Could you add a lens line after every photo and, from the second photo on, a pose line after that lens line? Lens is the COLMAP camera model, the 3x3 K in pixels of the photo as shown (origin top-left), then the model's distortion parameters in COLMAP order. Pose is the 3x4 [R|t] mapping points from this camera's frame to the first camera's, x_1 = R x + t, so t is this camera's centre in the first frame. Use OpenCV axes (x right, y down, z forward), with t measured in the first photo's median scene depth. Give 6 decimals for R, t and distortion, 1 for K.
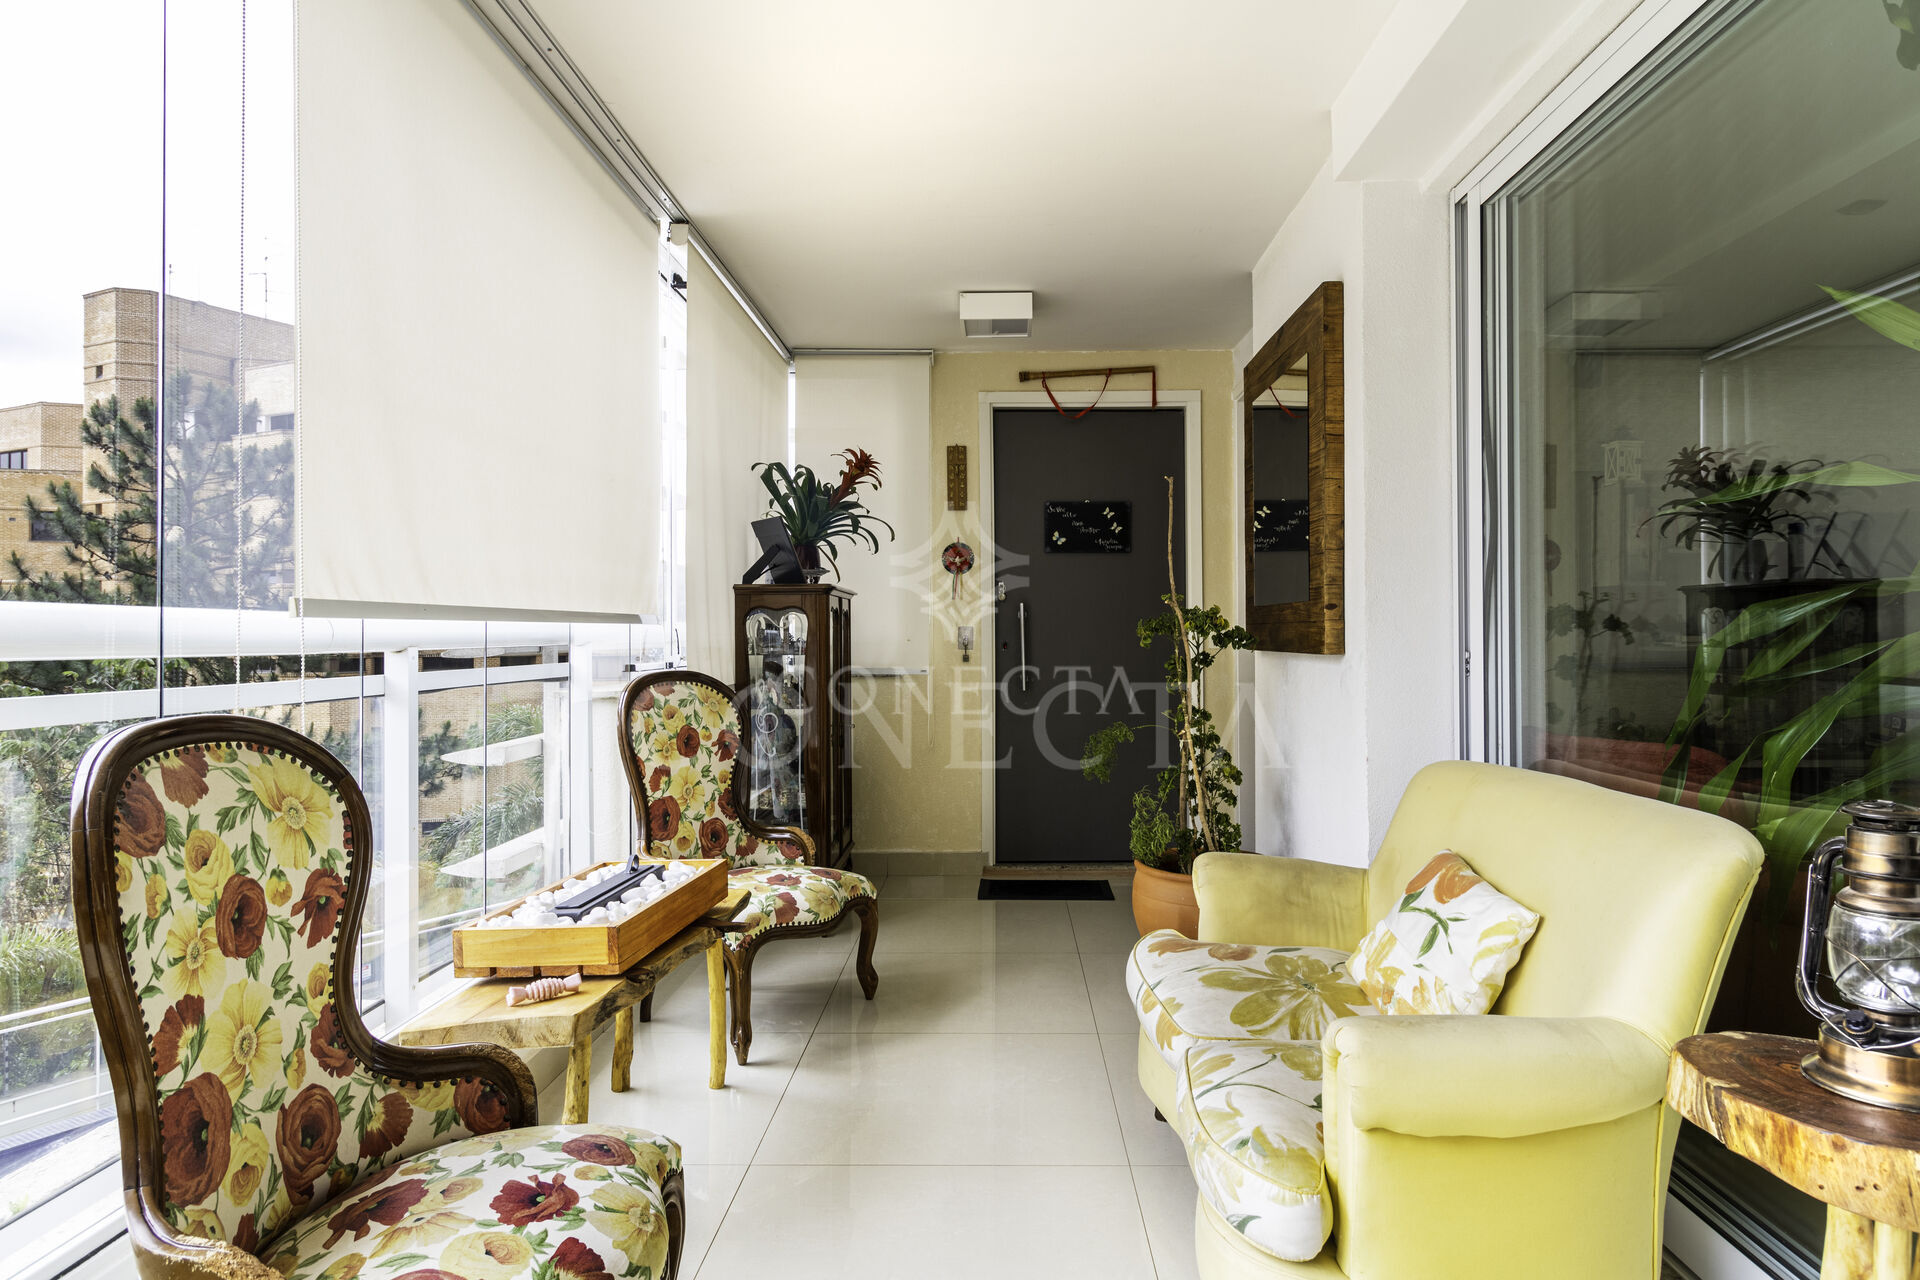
lens RADIAL K [[1144.8, 0, 991.9], [0, 1144.8, 633.4], [0, 0, 1]] dist [0.001093, -0.000354]
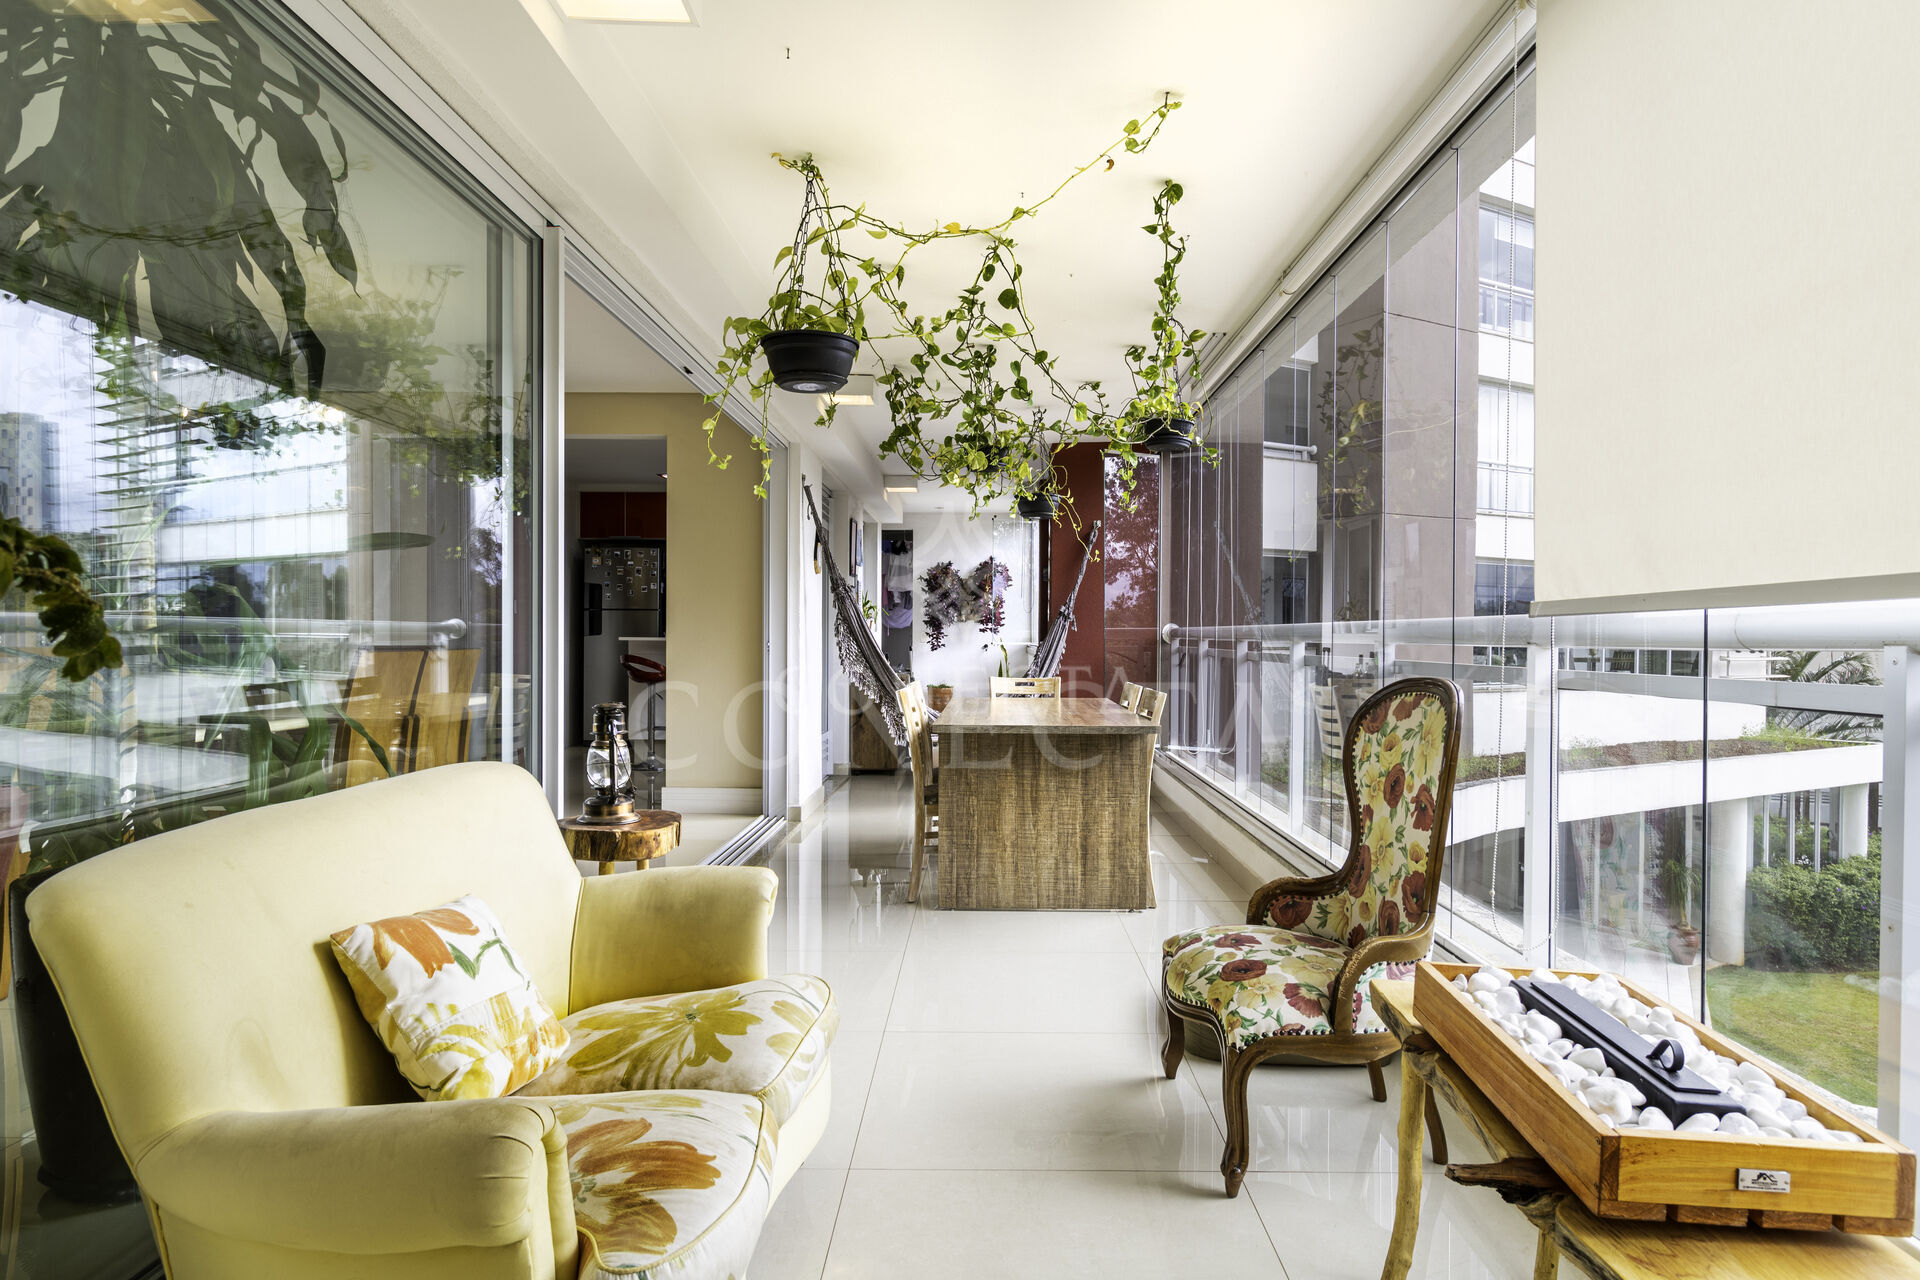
lens RADIAL K [[1144.8, 0, 991.9], [0, 1144.8, 633.4], [0, 0, 1]] dist [0.001093, -0.000354]
pose [[-0.999913, -0.002129, -0.012989, 0.014912], [-0.002035, 0.999972, -0.007246, 0.016803], [0.013004, -0.007219, -0.999889, 2.763333]]
